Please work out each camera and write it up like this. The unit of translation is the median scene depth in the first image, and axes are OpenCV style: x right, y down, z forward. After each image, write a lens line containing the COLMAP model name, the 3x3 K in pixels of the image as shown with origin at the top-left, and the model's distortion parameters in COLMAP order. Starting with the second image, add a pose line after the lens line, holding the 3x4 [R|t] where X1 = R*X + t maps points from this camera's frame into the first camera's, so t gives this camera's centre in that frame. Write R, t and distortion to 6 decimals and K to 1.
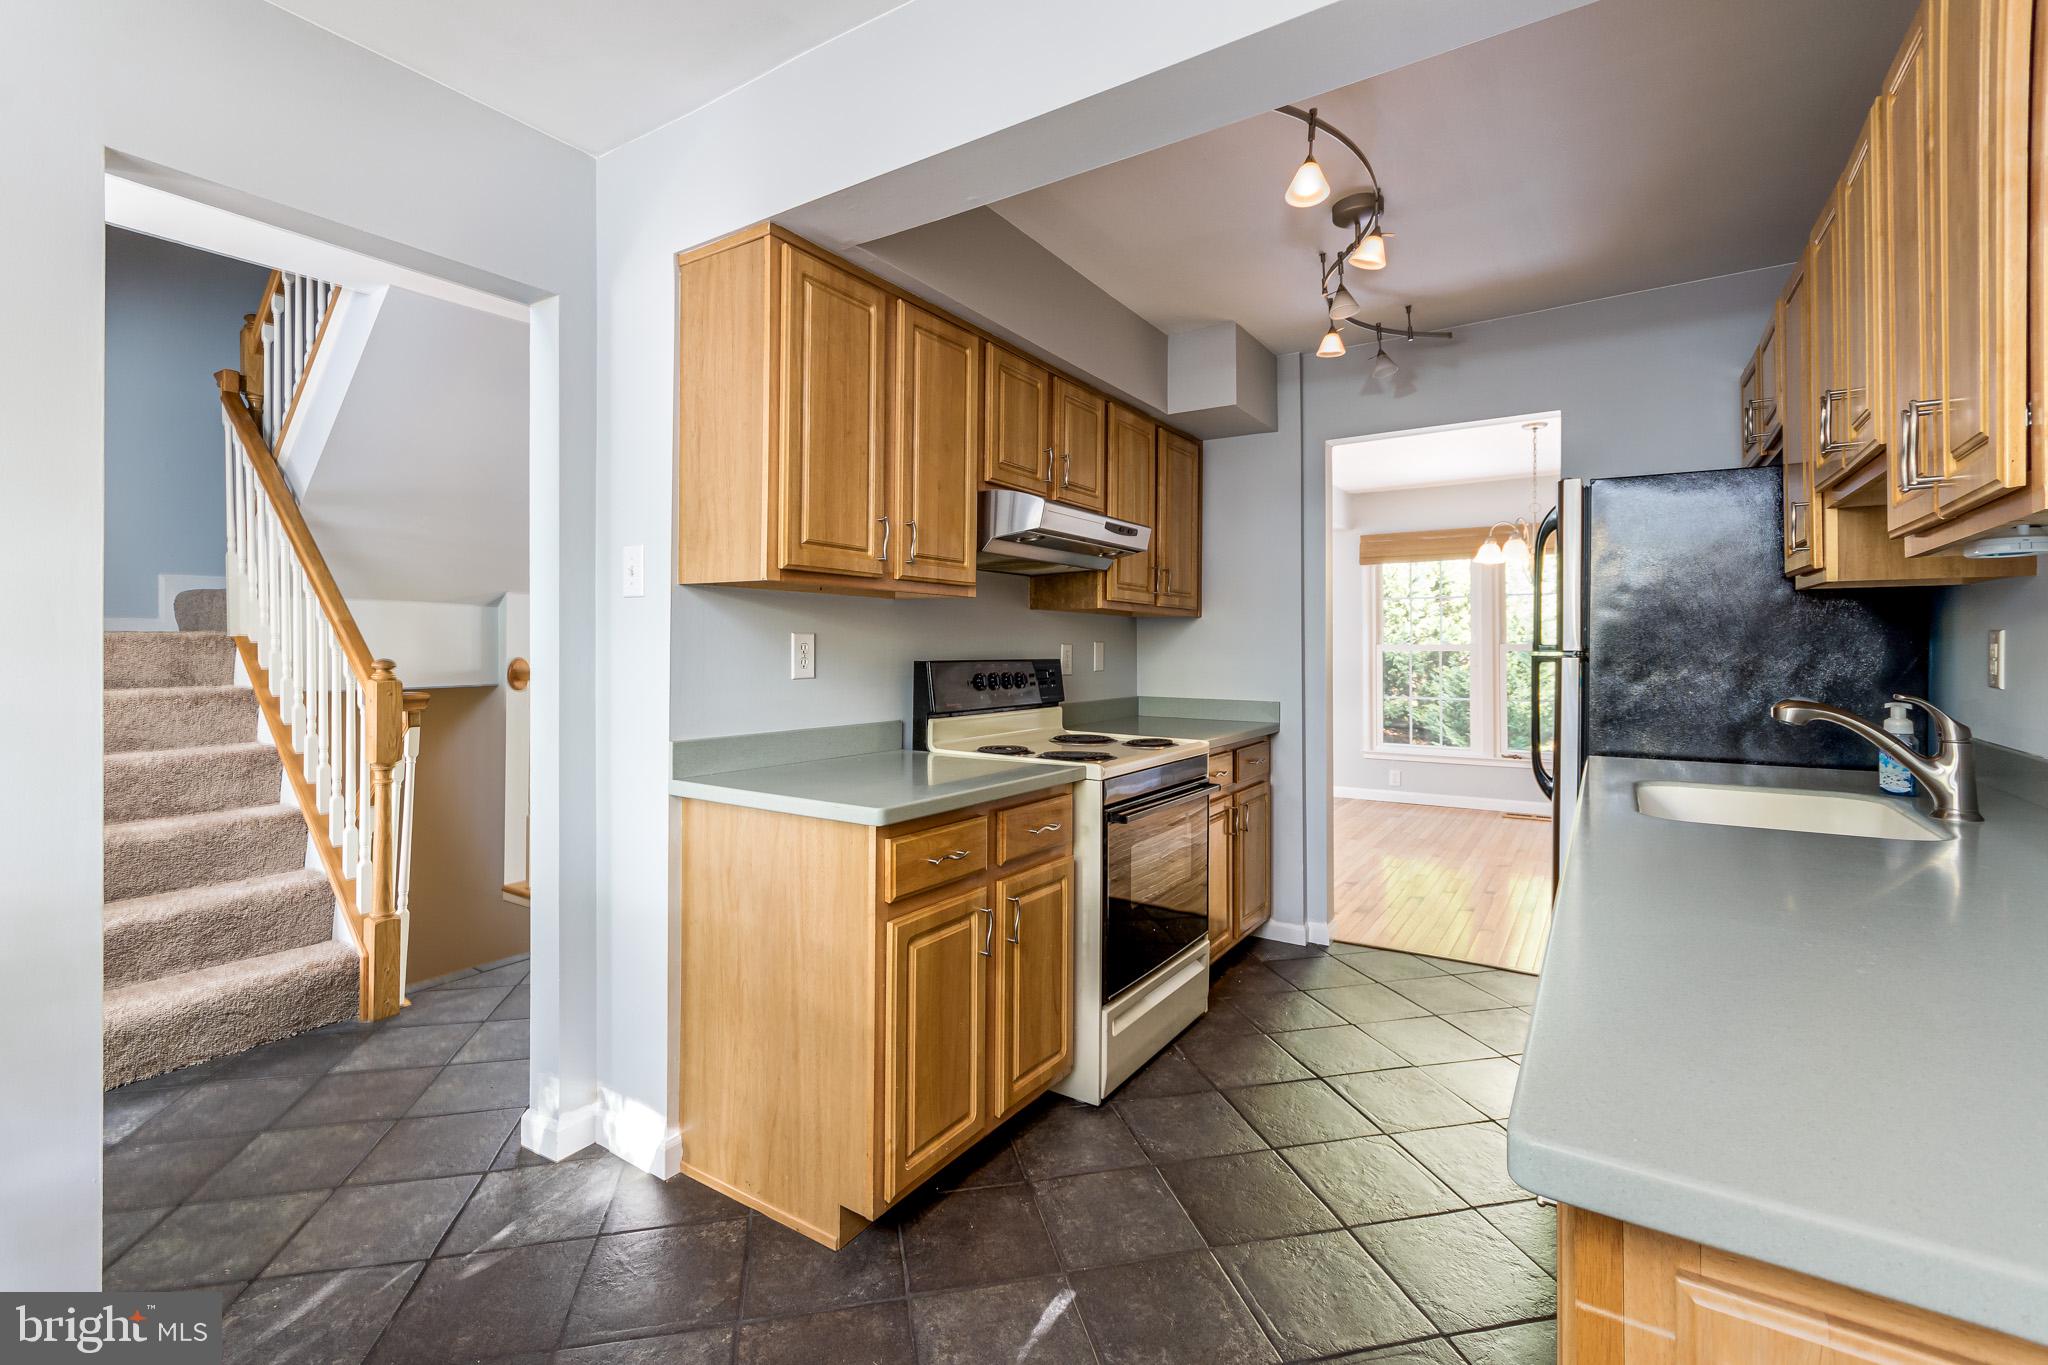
lens RADIAL K [[918.4, 0, 1027.0], [0, 918.4, 656.3], [0, 0, 1]] dist [0.005576, 0.000662]
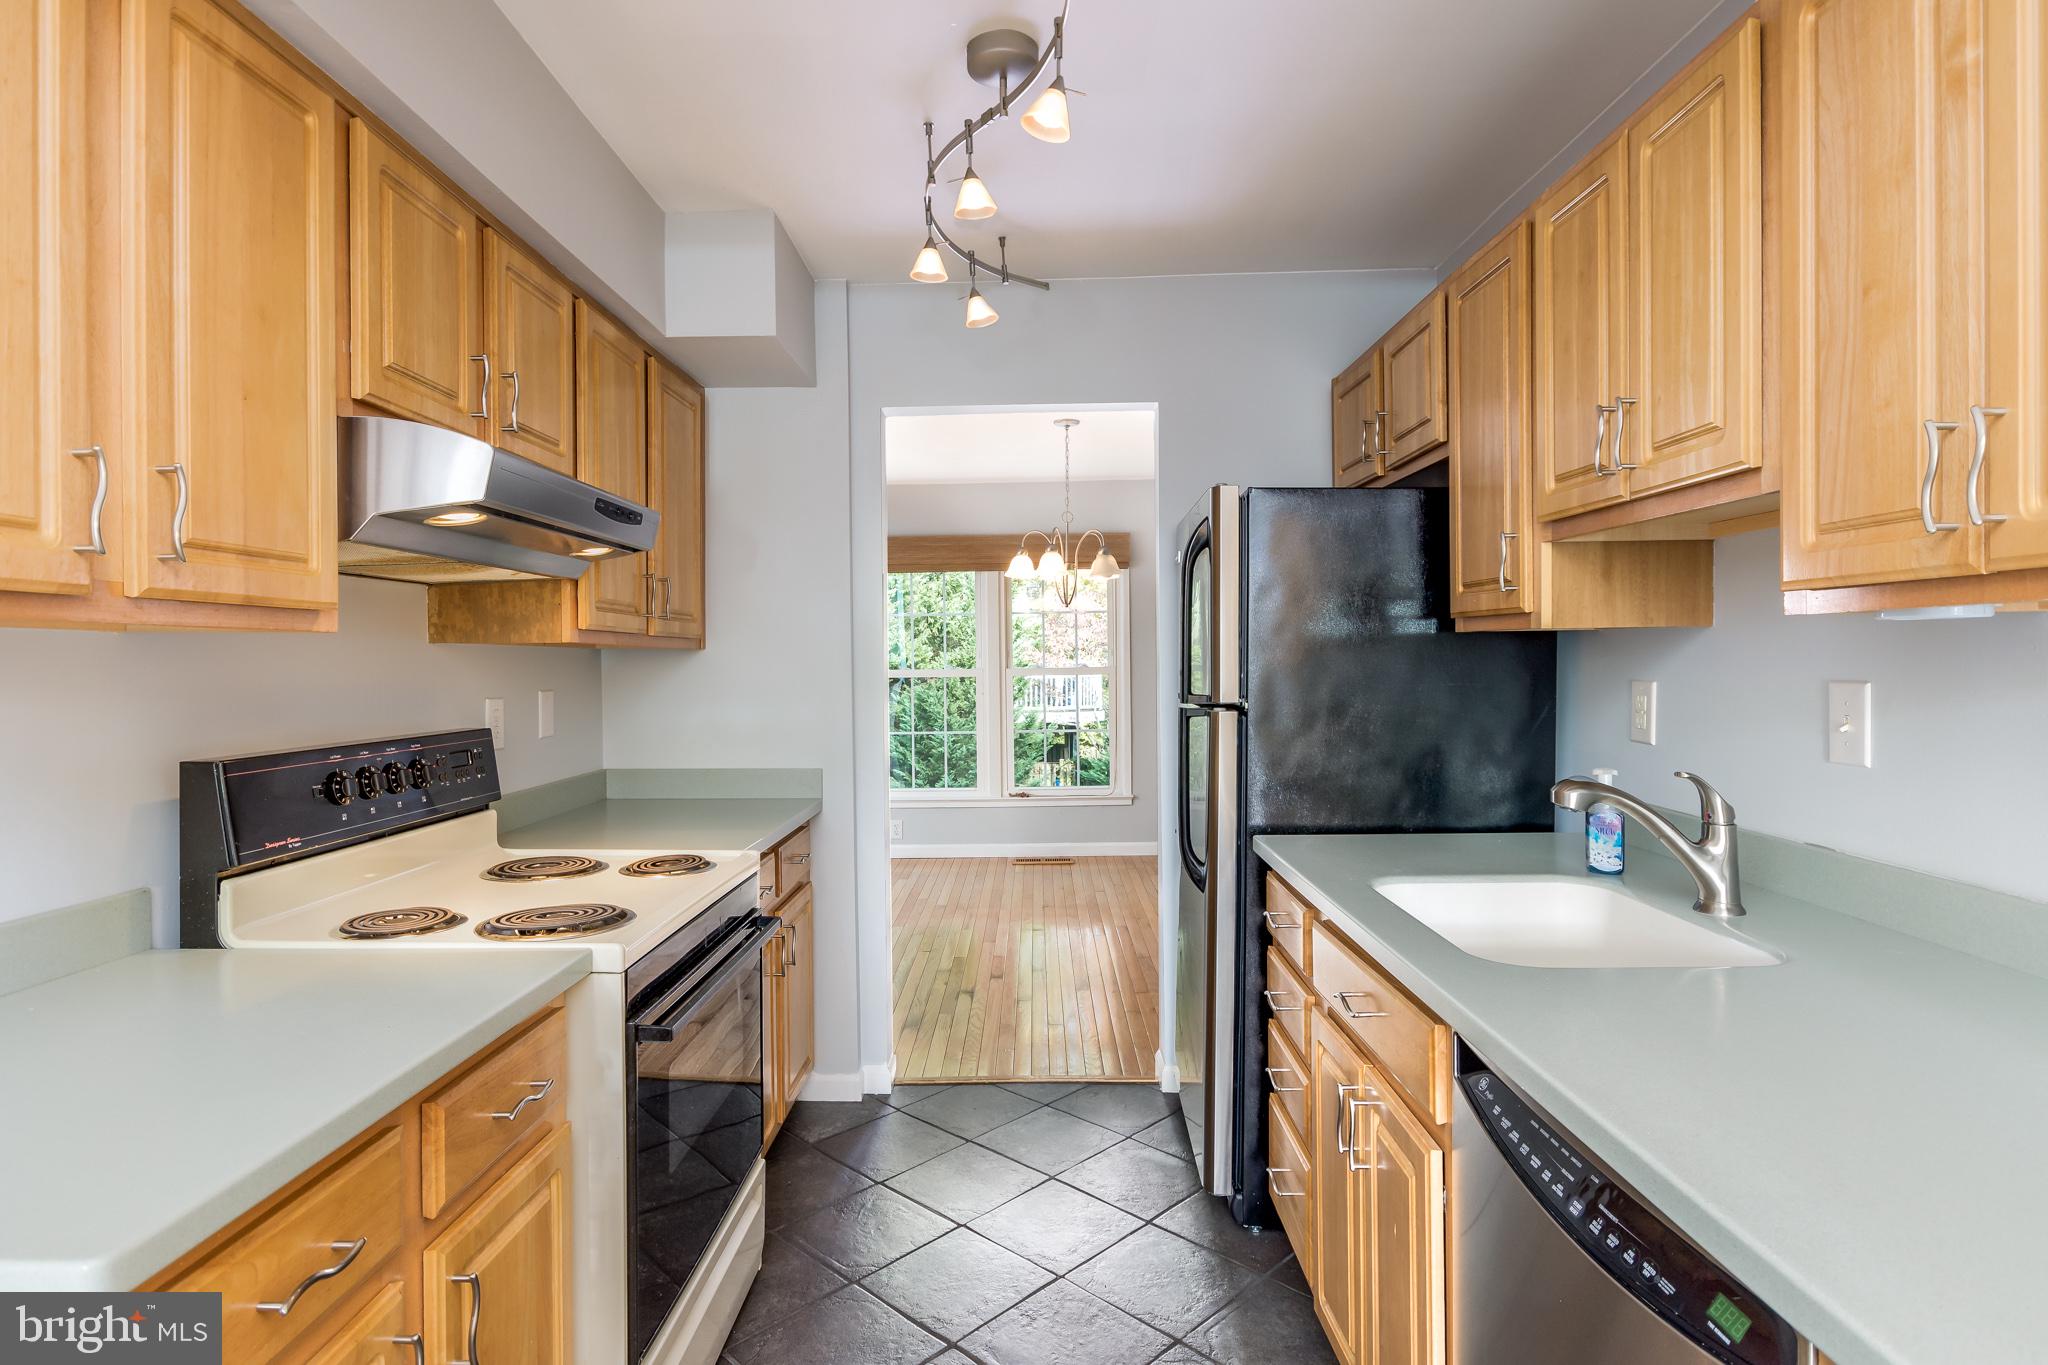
lens RADIAL K [[1074.2, 0, 1019.1], [0, 1074.2, 678.7], [0, 0, 1]] dist [-0.001446, -0.001261]
pose [[0.850839, -0.017533, 0.525135, -0.043723], [0.013896, 0.999844, 0.010867, -0.037301], [-0.525243, -0.001949, 0.850950, 0.294504]]
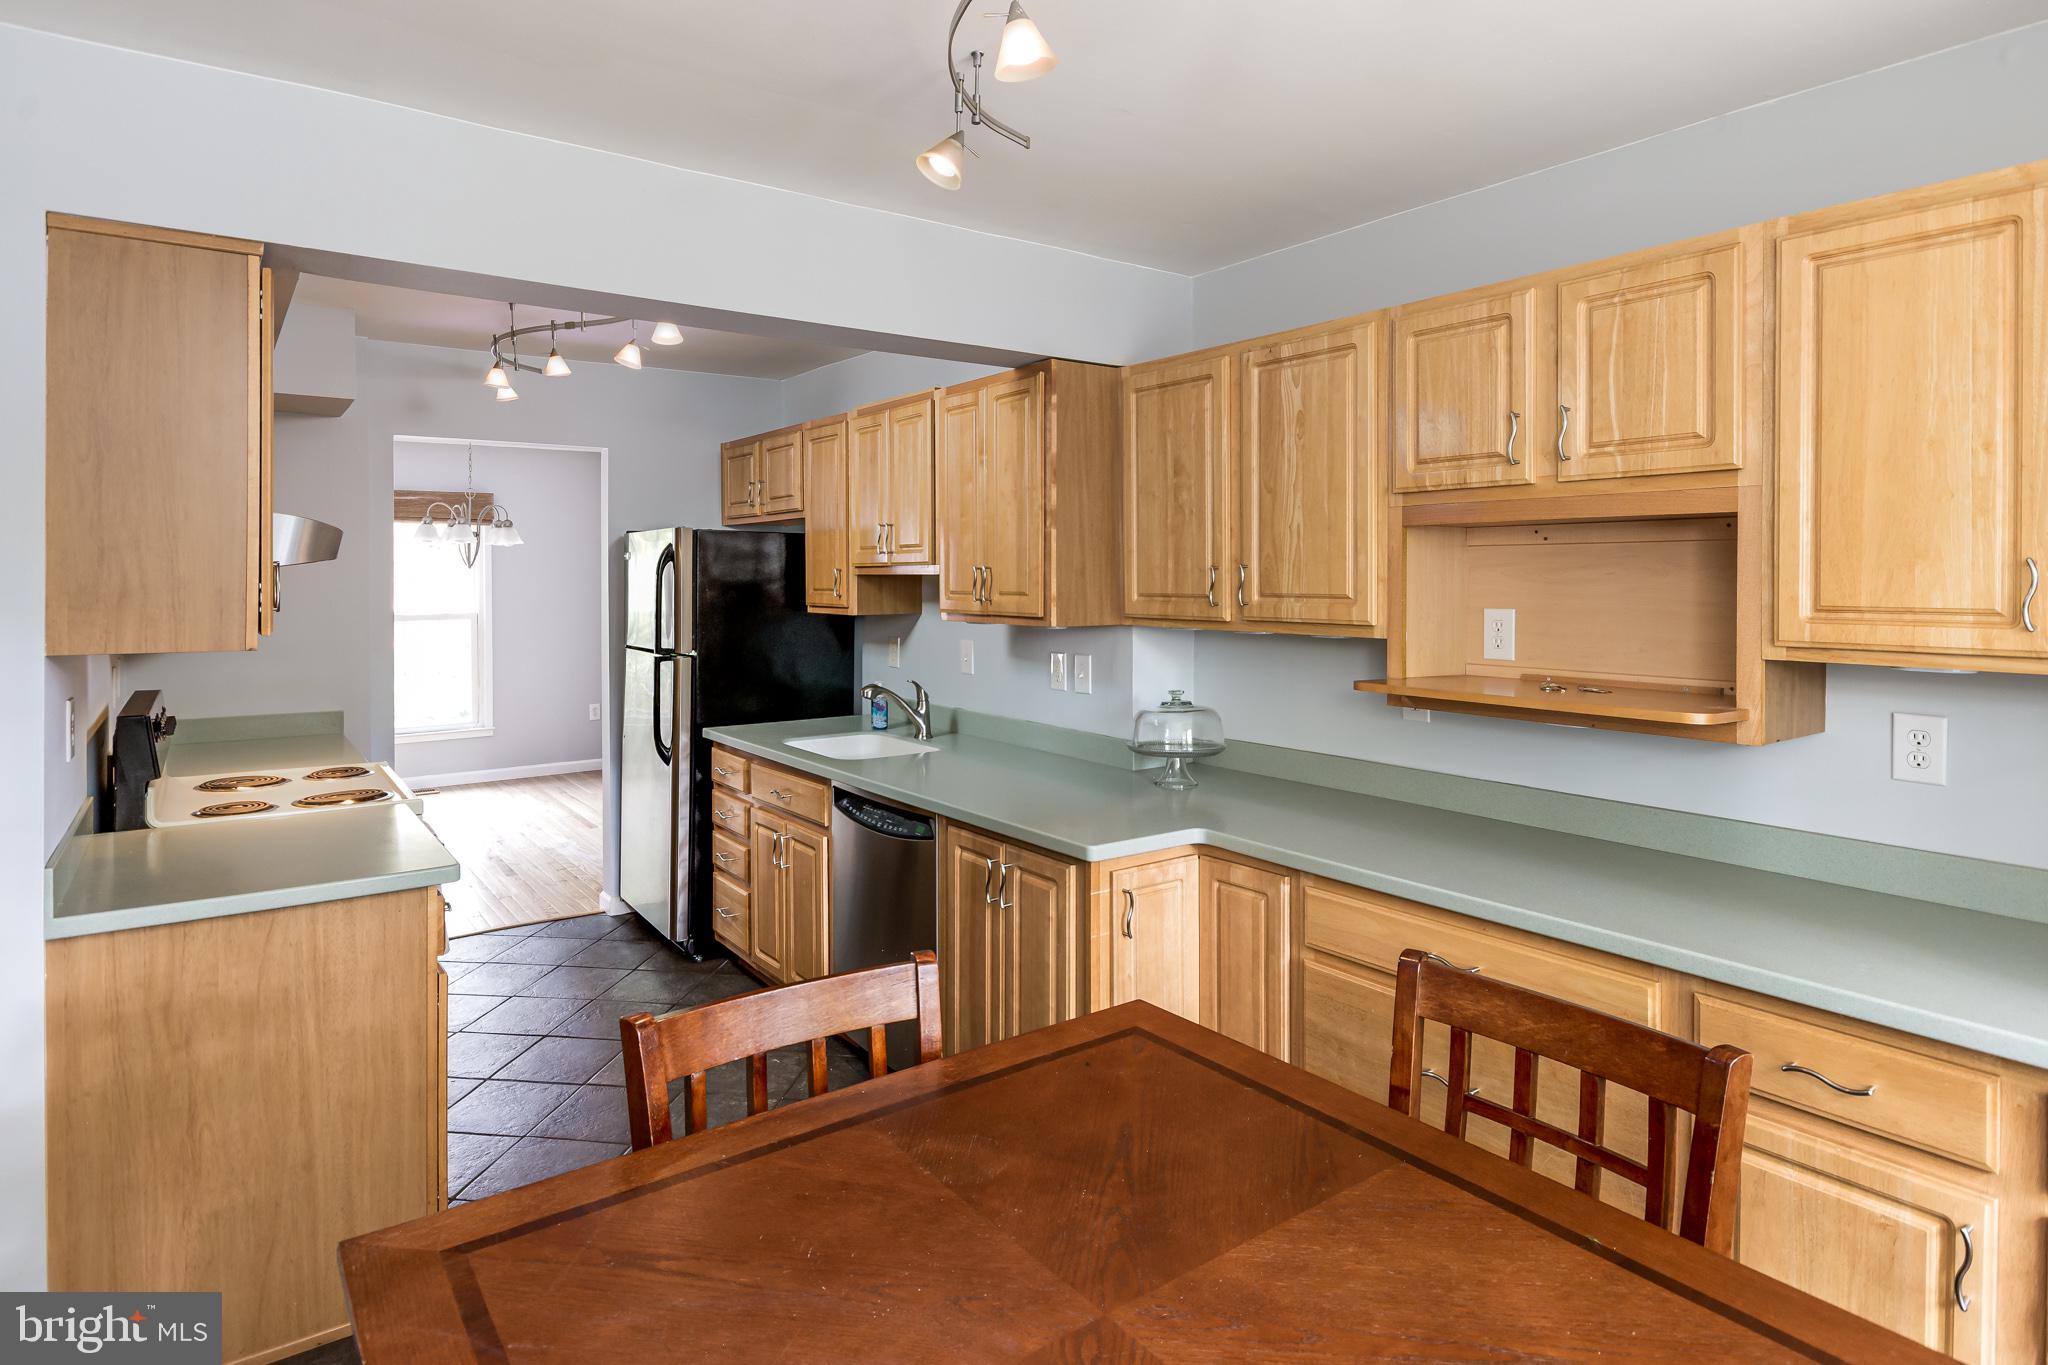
lens RADIAL K [[1074.2, 0, 1025.2], [0, 1074.2, 583.4], [0, 0, 1]] dist [-0.001446, -0.001261]
pose [[0.349263, -0.000295, 0.937025, -0.702662], [0.009516, 0.999949, -0.003232, -0.096483], [-0.936976, 0.010045, 0.349249, -0.035628]]
